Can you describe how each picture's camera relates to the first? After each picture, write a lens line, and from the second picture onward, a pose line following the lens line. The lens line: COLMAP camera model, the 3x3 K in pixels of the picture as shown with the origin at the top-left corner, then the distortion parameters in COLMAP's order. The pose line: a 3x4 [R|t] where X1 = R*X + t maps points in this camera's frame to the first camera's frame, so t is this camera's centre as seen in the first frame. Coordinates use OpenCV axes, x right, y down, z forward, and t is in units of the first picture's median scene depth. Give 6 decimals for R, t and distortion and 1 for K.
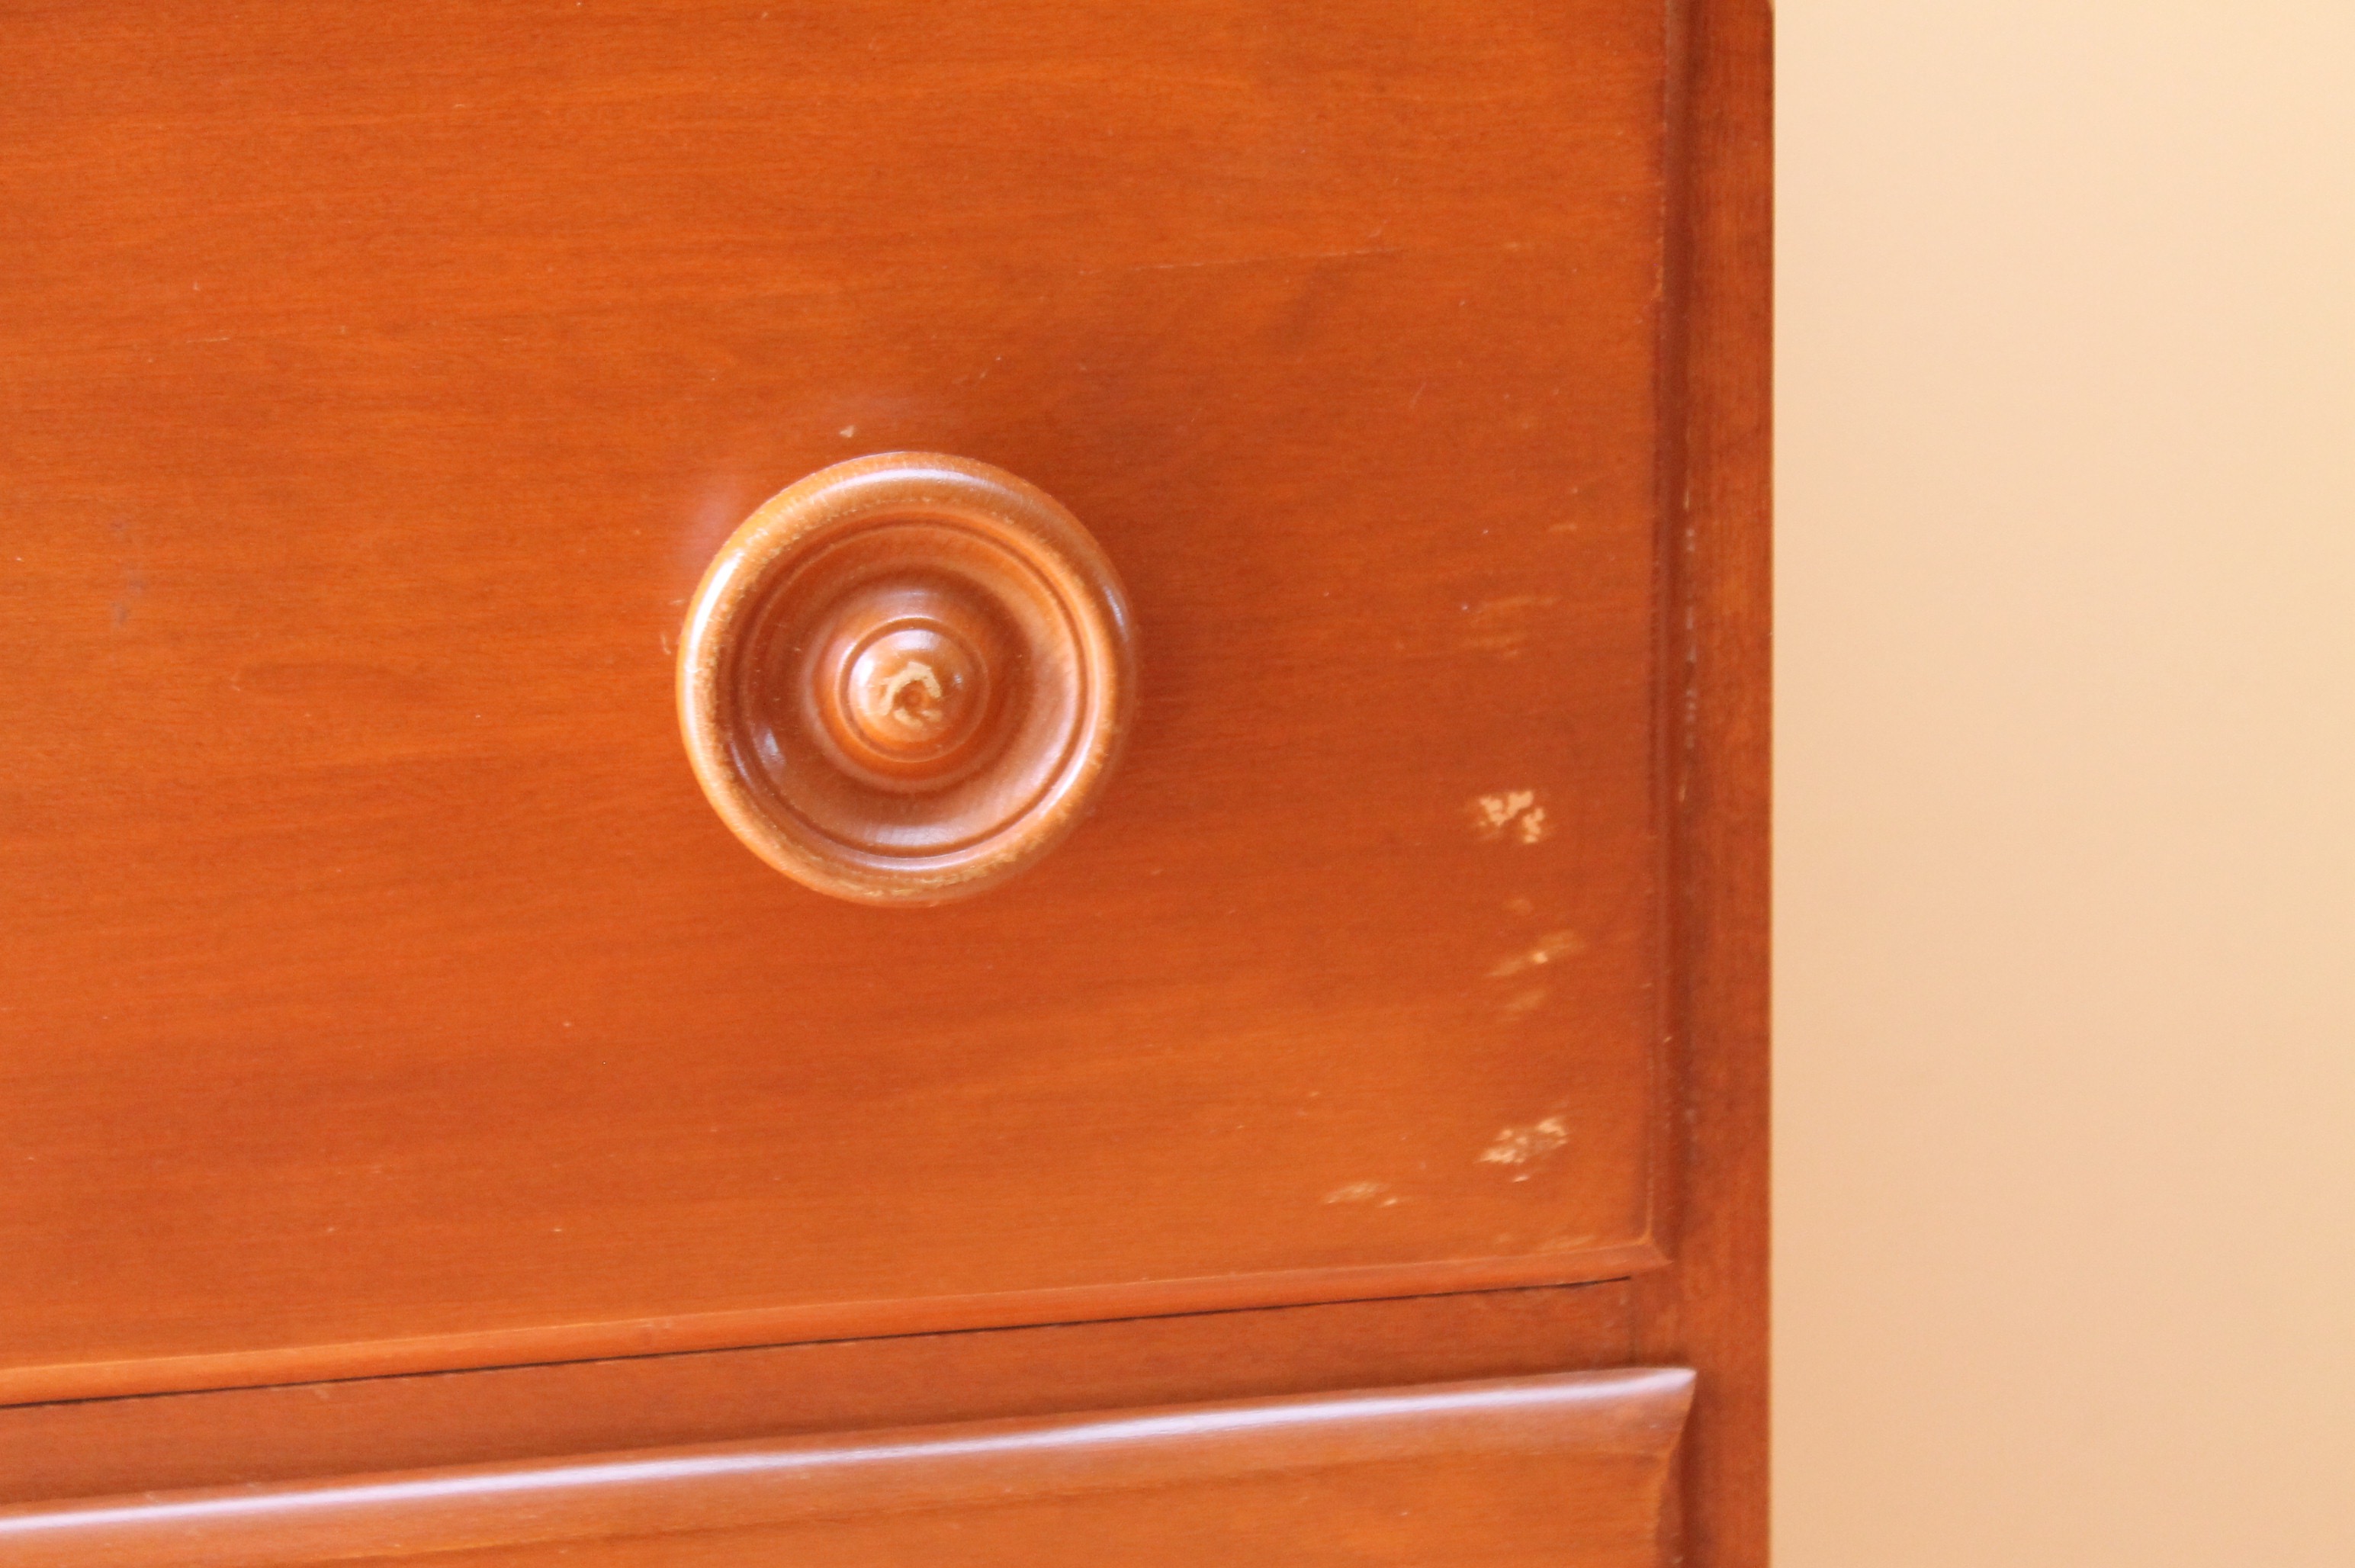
lens RADIAL K [[5790.3, 0, 1178.0], [0, 5790.3, 789.6], [0, 0, 1]] dist [0.050353, 0.000000]
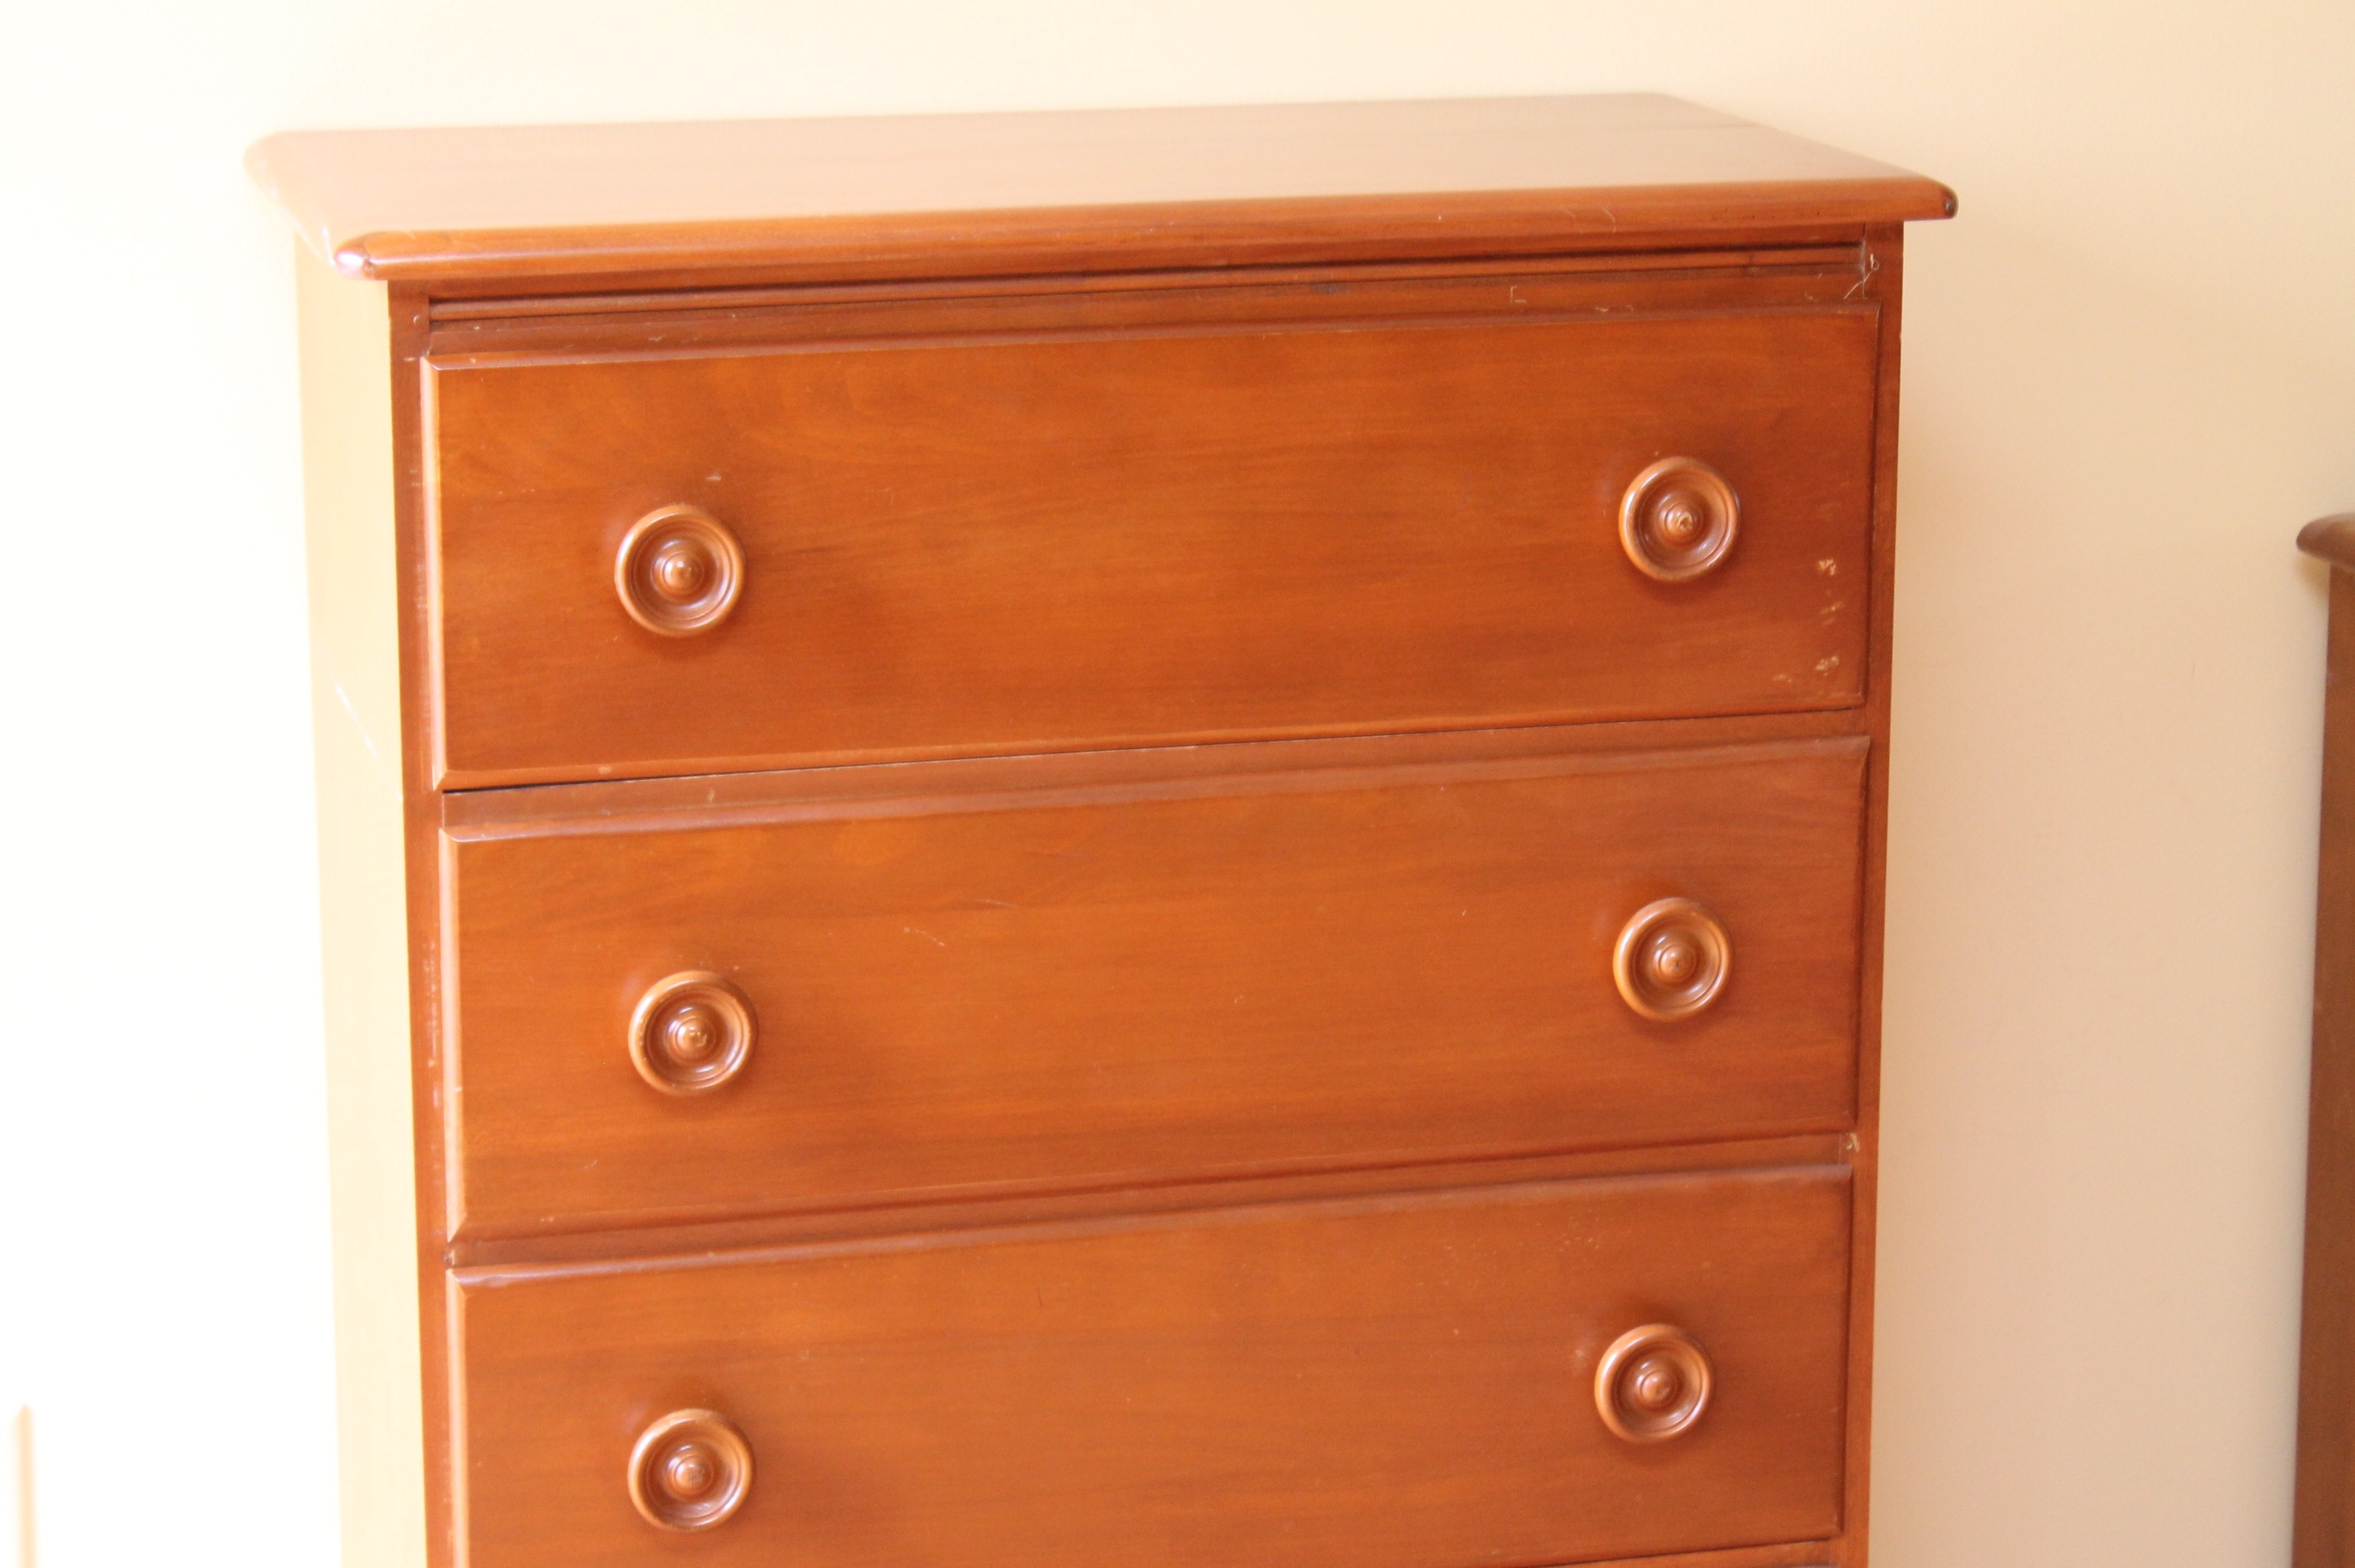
lens RADIAL K [[5790.3, 0, 1222.0], [0, 5790.3, 891.1], [0, 0, 1]] dist [0.050353, 0.000000]
pose [[0.992429, -0.002553, 0.122794, -0.741205], [0.009558, 0.998357, -0.056490, 0.397096], [-0.122449, 0.057236, 0.990823, -2.439379]]
